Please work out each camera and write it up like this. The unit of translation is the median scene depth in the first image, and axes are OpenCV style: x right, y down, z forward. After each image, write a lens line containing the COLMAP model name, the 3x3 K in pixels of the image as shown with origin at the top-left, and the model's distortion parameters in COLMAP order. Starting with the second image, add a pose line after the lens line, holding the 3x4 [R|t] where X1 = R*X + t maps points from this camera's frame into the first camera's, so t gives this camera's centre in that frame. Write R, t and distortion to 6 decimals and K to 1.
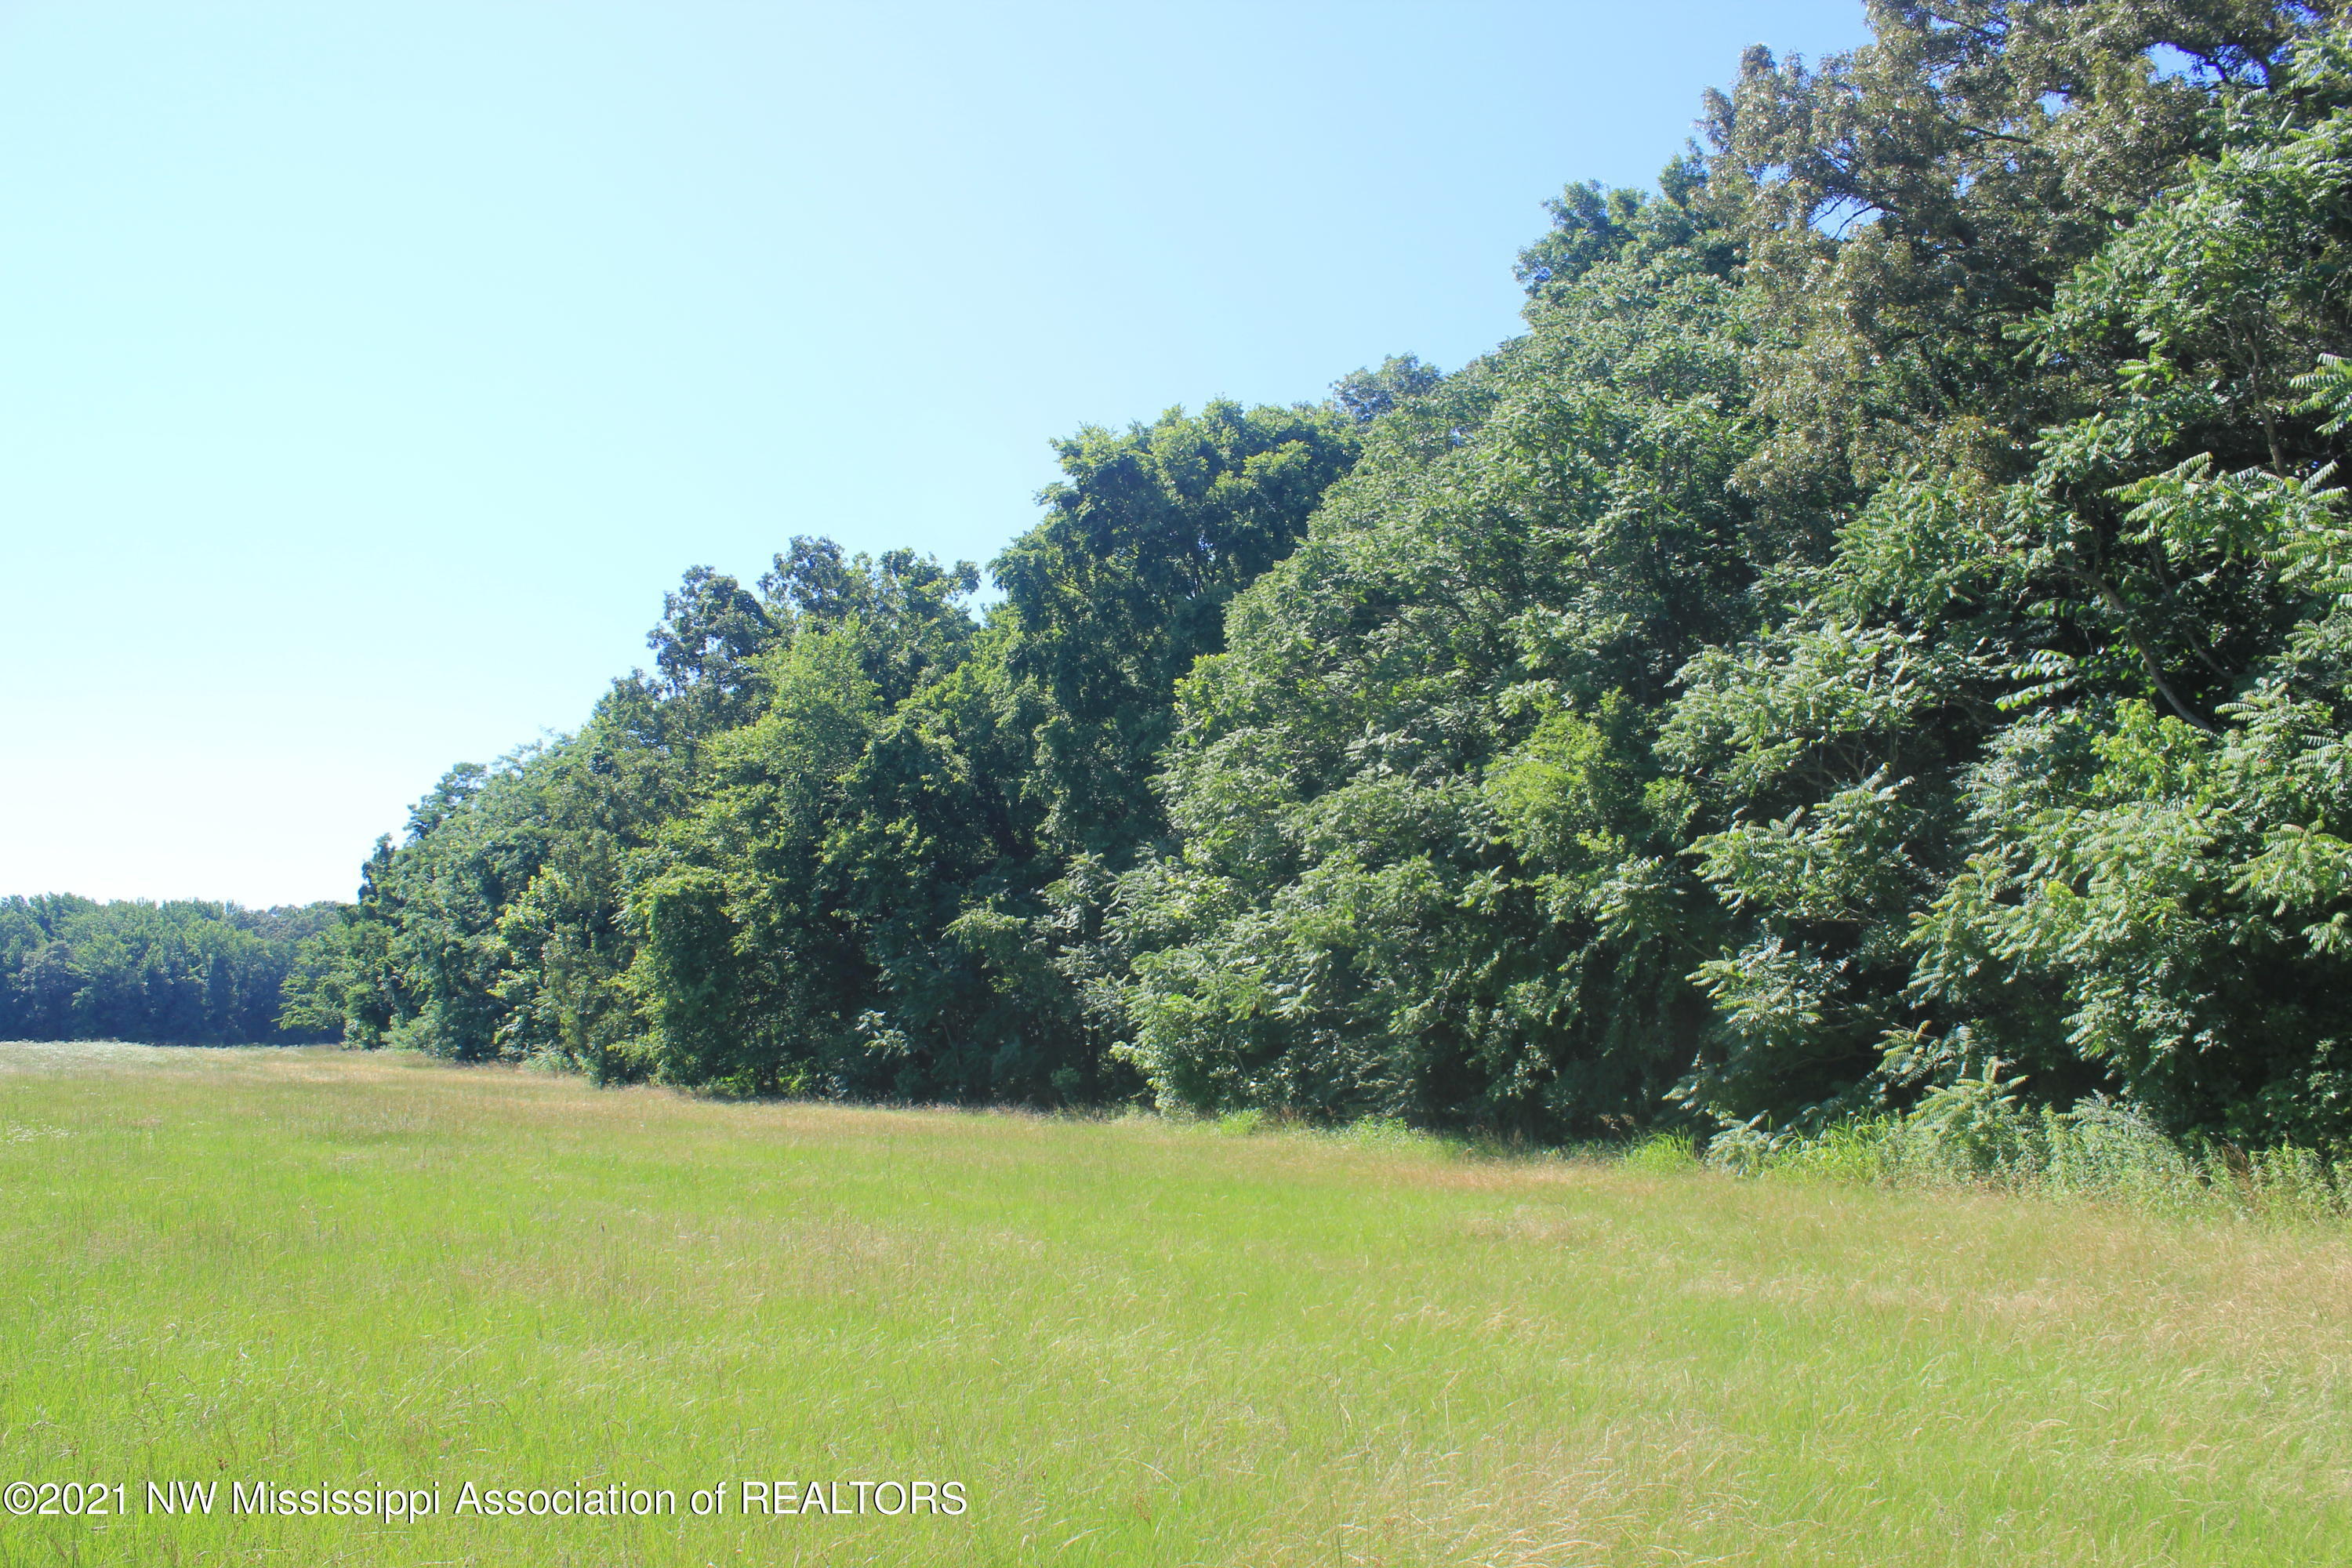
lens RADIAL K [[1880.9, 0, 1117.0], [0, 1880.9, 818.5], [0, 0, 1]] dist [-0.170030, 0.166334]
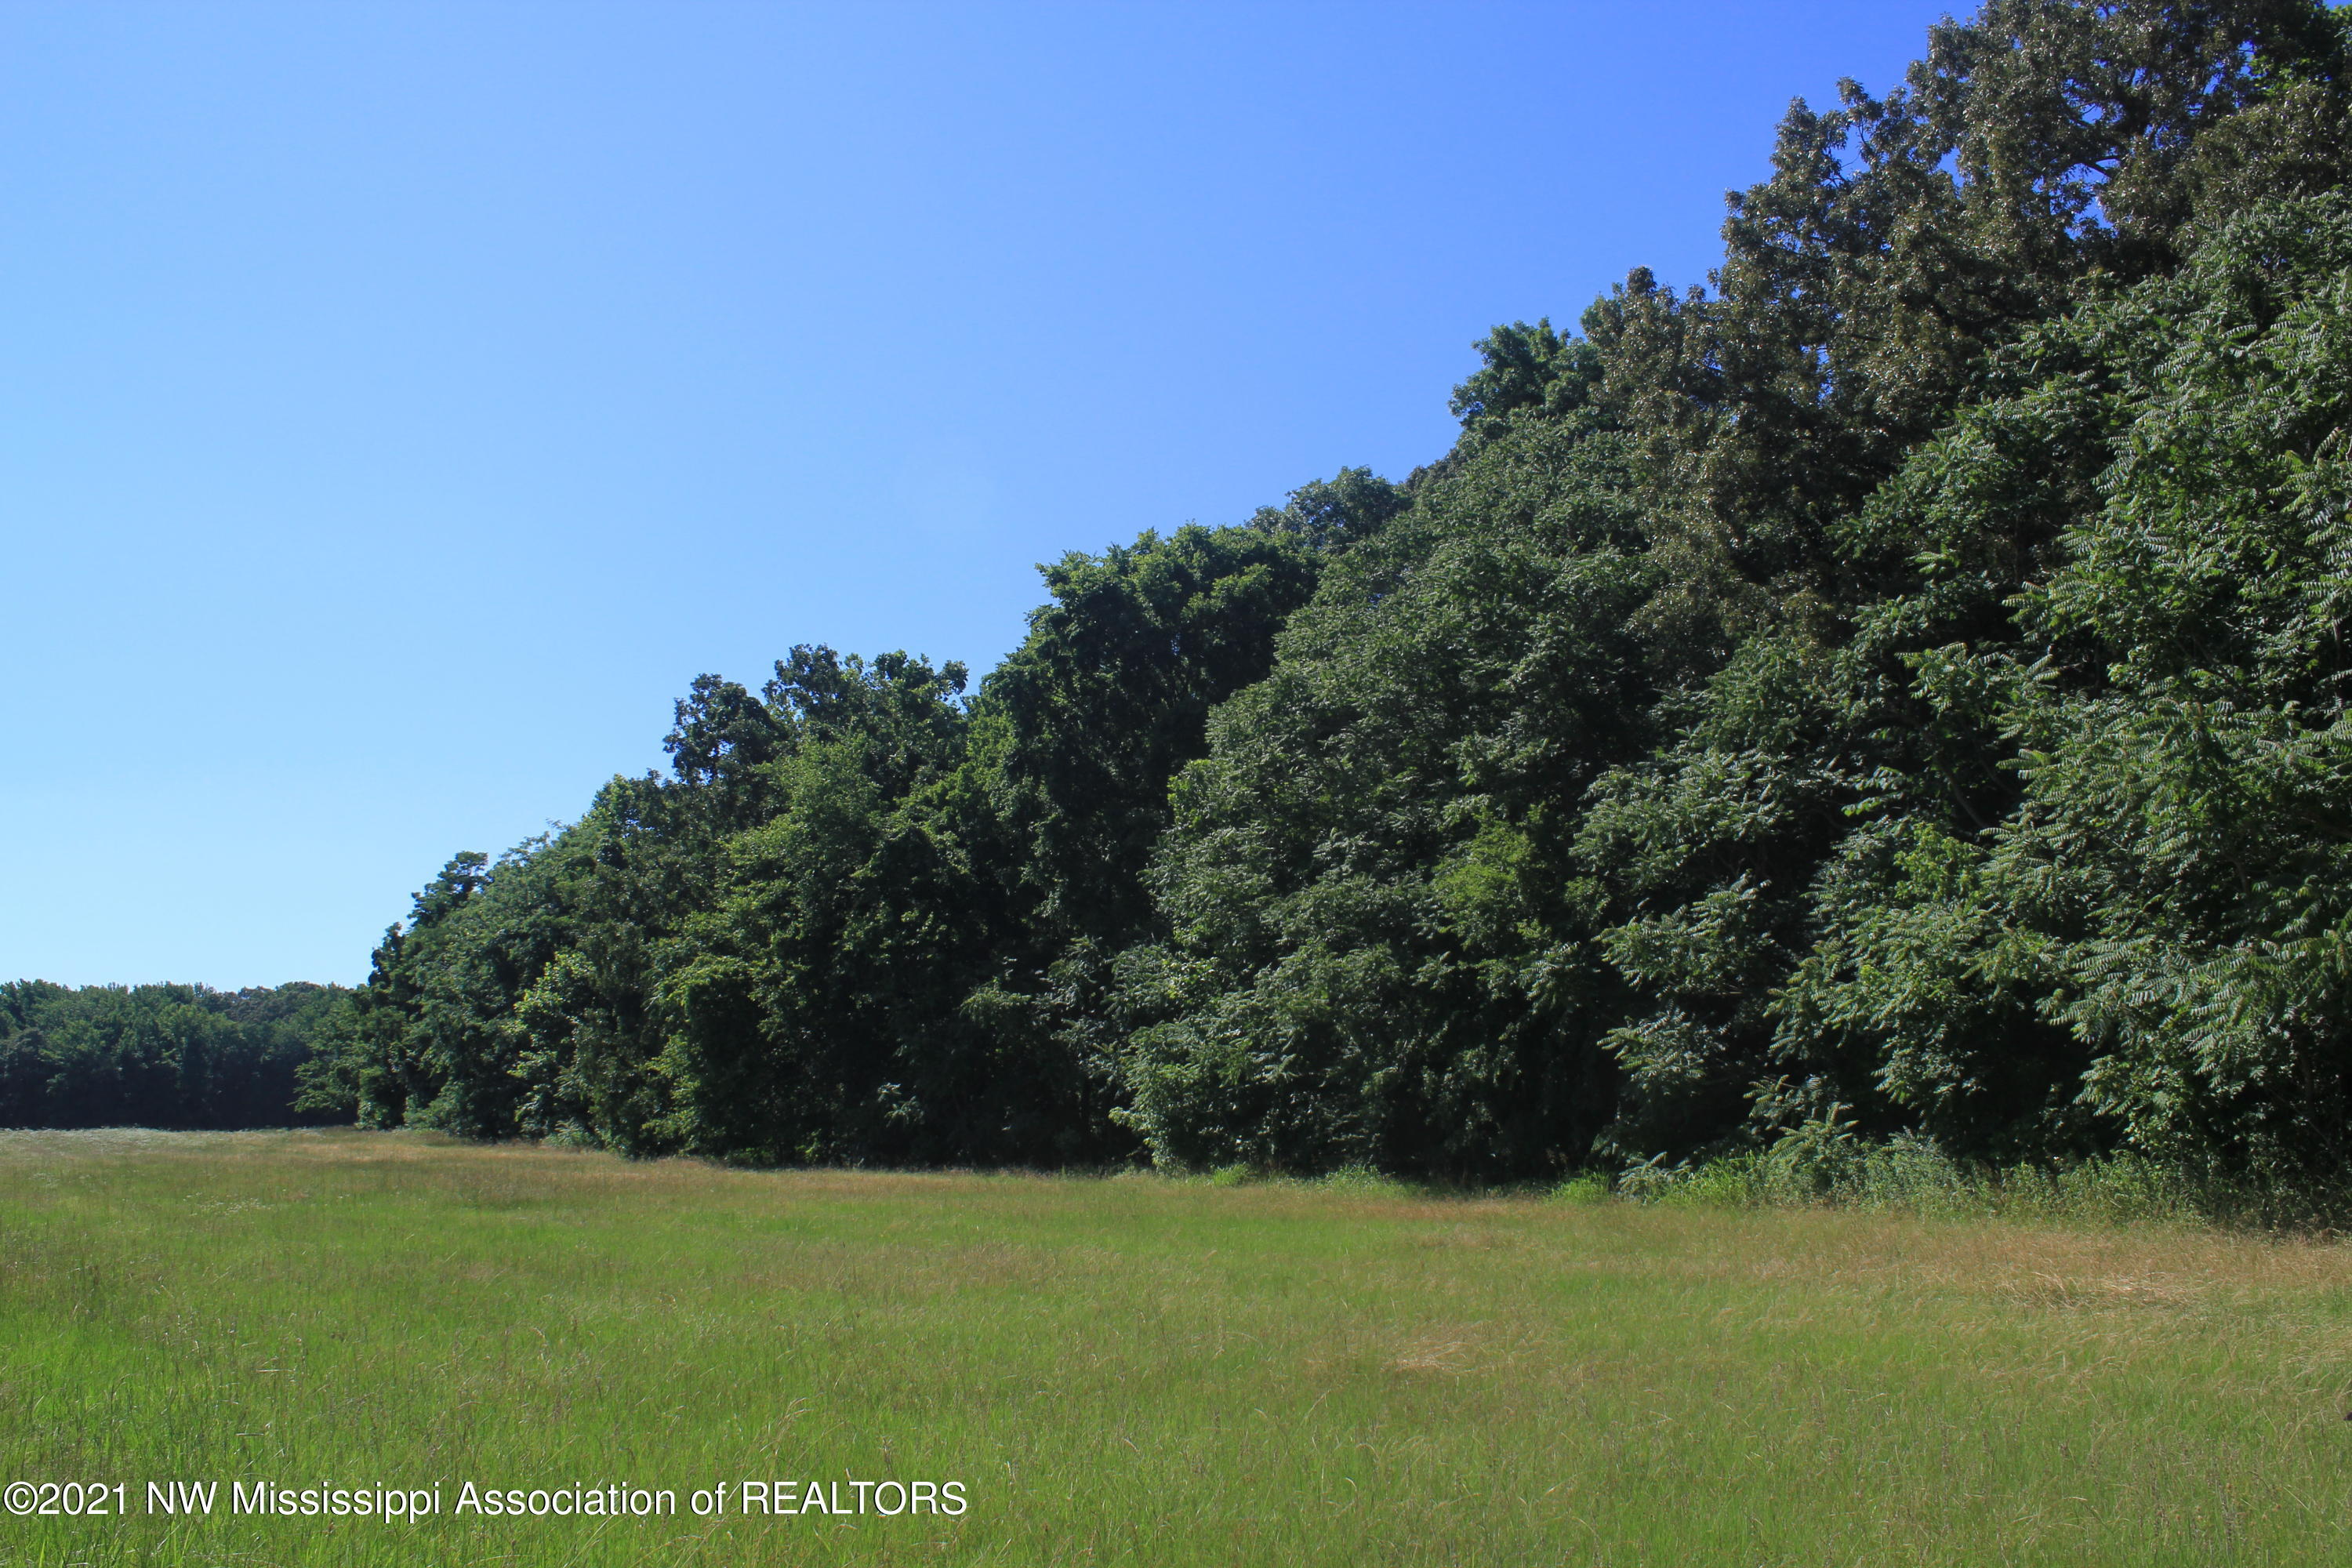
lens RADIAL K [[1880.9, 0, 1117.0], [0, 1880.9, 818.5], [0, 0, 1]] dist [-0.170030, 0.166334]
pose [[0.999475, -0.023461, 0.022333, -0.018176], [0.024159, 0.999211, -0.031510, -0.016379], [-0.021577, 0.032033, 0.999254, -0.116200]]
